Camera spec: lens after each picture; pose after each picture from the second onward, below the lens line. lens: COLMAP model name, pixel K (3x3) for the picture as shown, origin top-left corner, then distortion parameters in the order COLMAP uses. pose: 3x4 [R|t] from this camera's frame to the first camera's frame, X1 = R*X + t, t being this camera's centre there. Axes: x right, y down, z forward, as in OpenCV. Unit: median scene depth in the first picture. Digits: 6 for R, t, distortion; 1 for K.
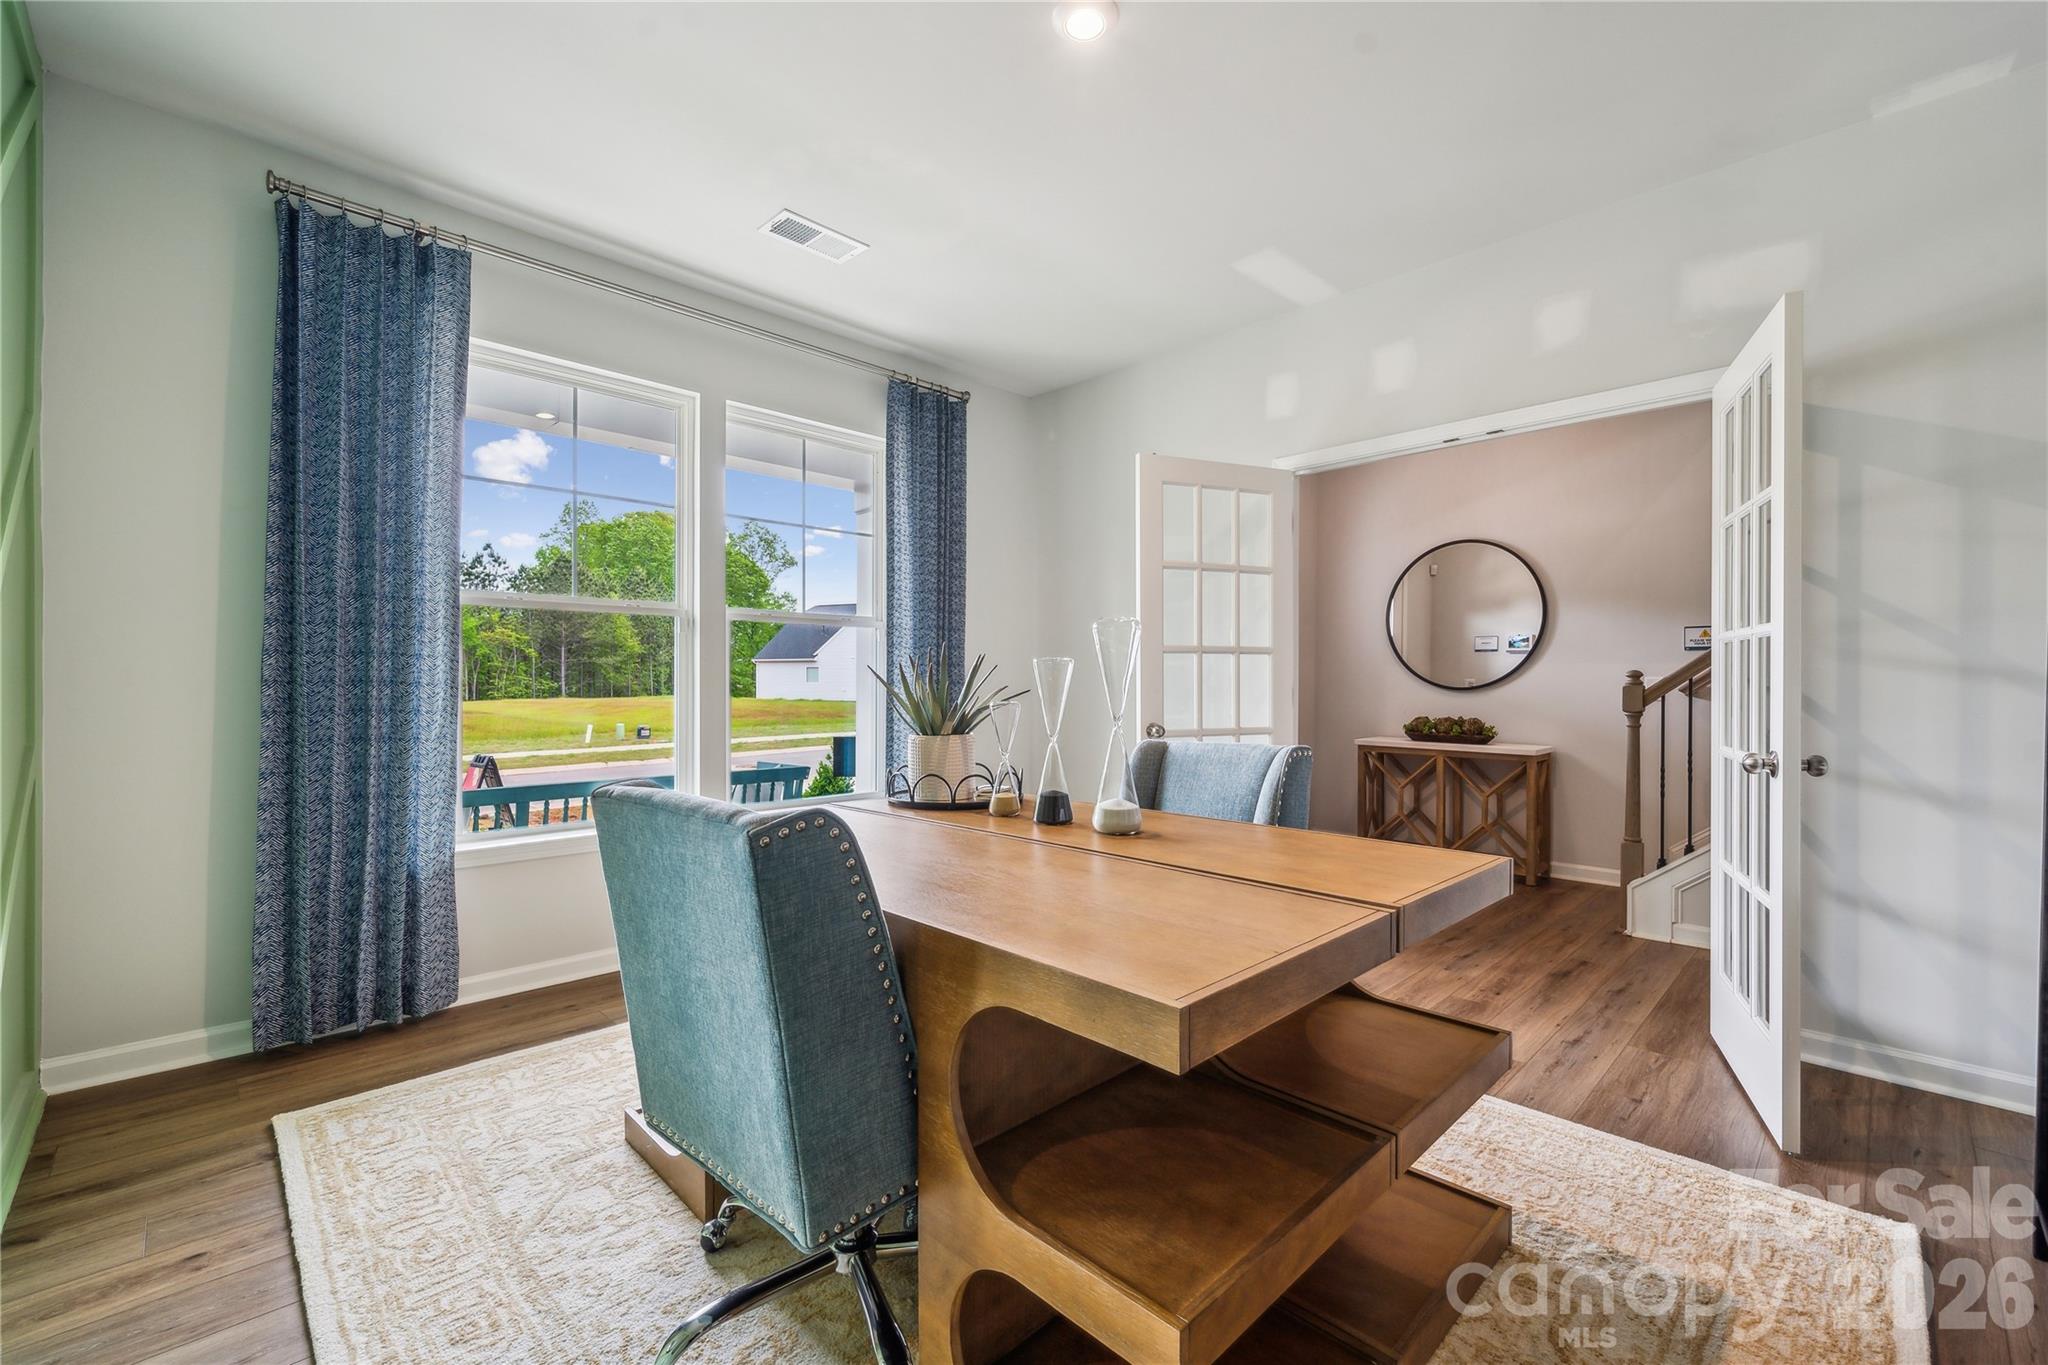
lens RADIAL K [[867.1, 0, 1029.7], [0, 867.1, 686.2], [0, 0, 1]] dist [-0.002100, 0.000373]
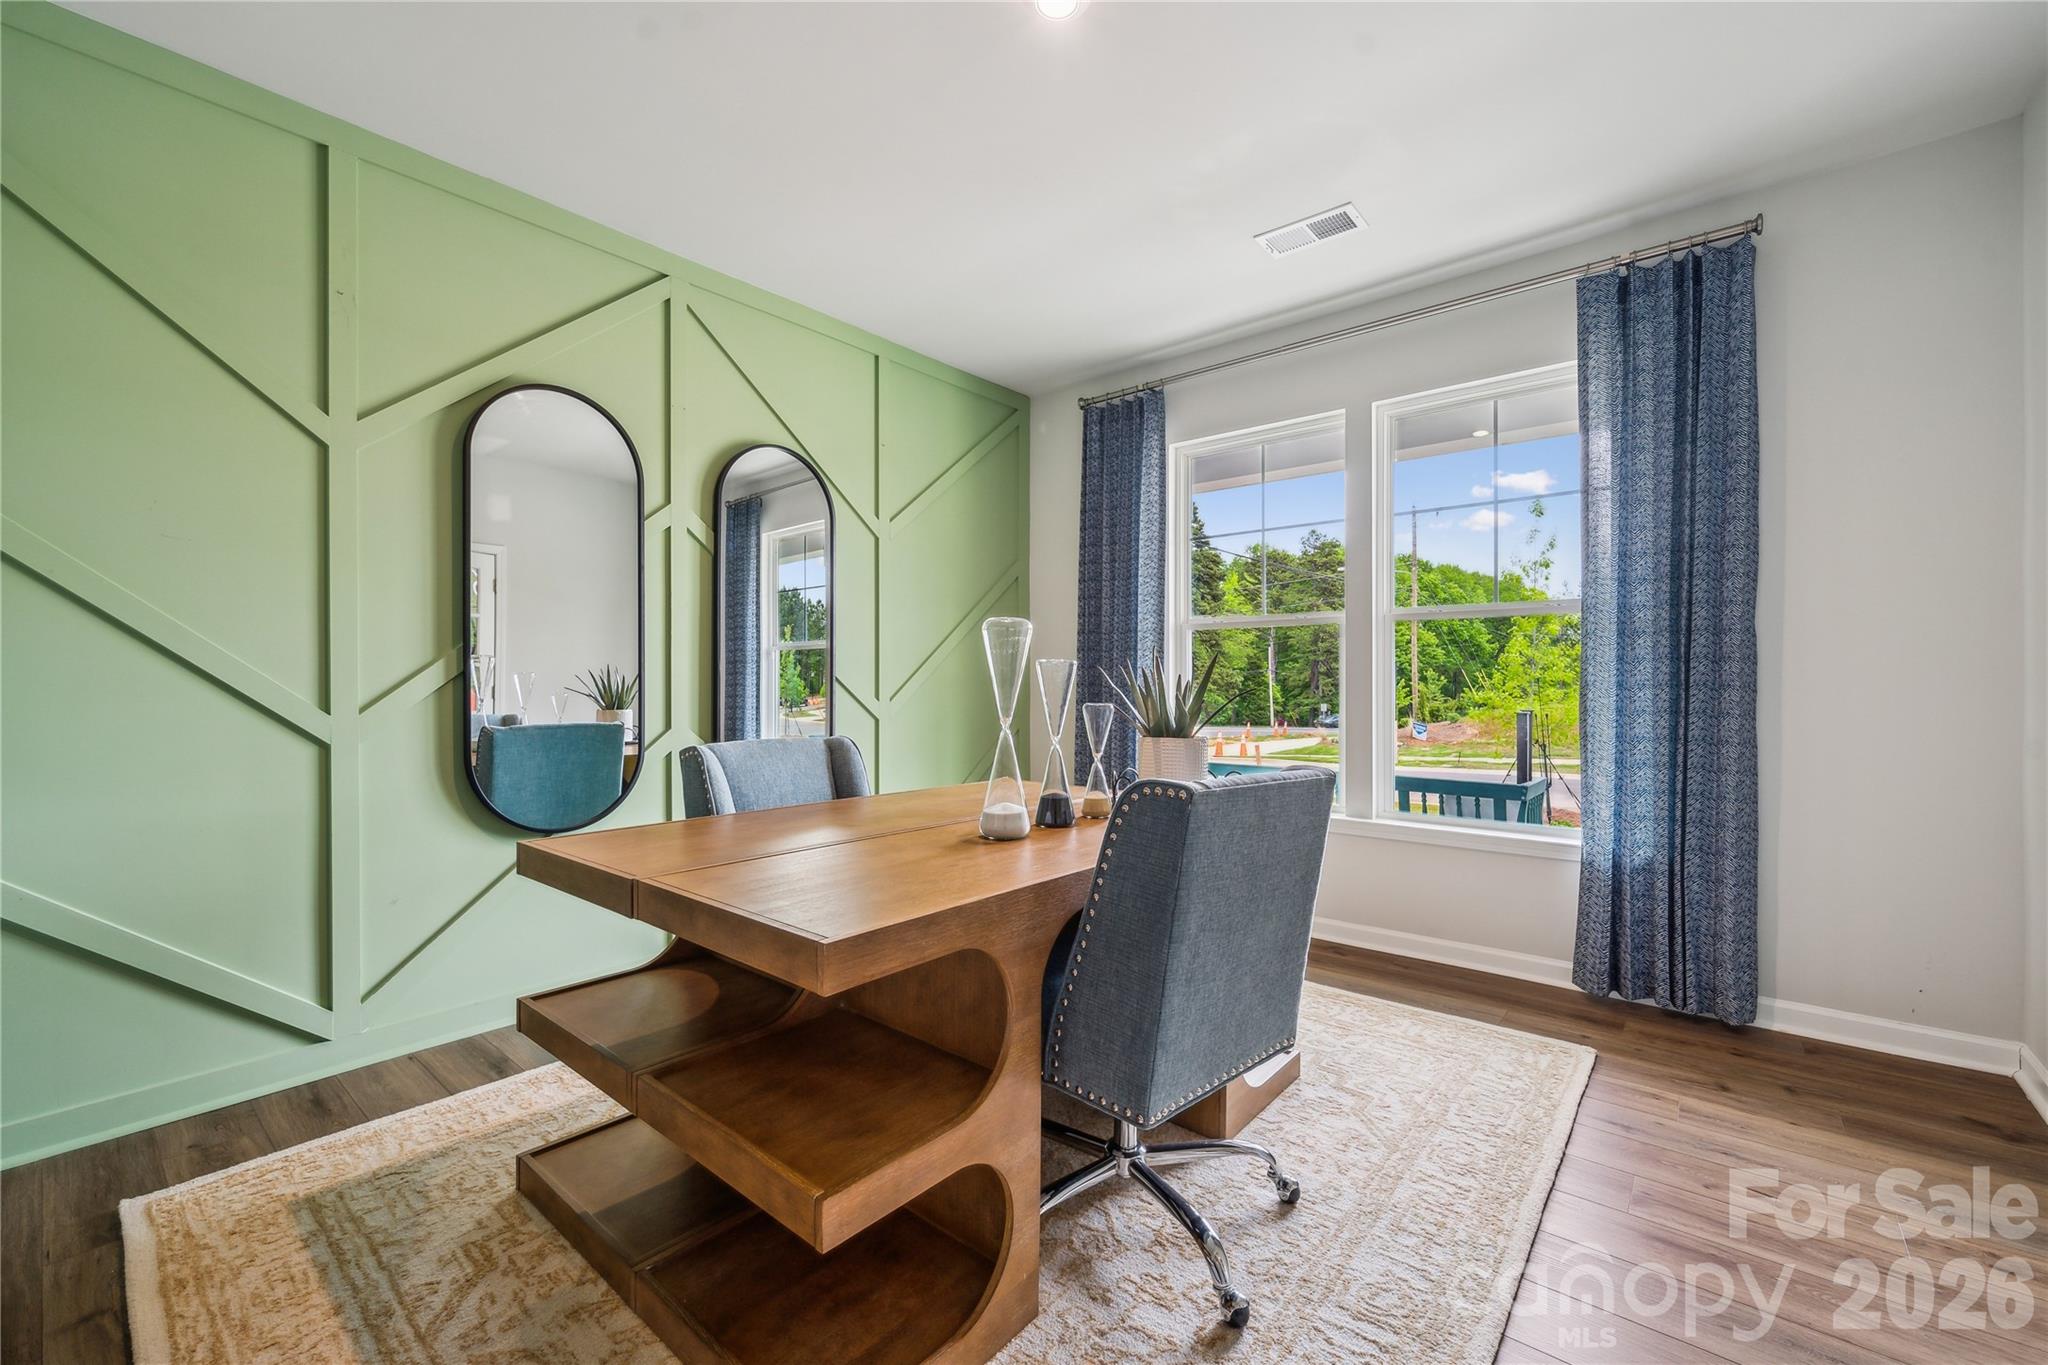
lens RADIAL K [[867.1, 0, 1020.3], [0, 867.1, 672.7], [0, 0, 1]] dist [-0.002100, 0.000373]
pose [[0.052752, 0.003898, -0.998600, 0.556091], [0.002067, 0.999990, 0.004013, -0.020791], [0.998605, -0.002276, 0.052744, 0.482089]]
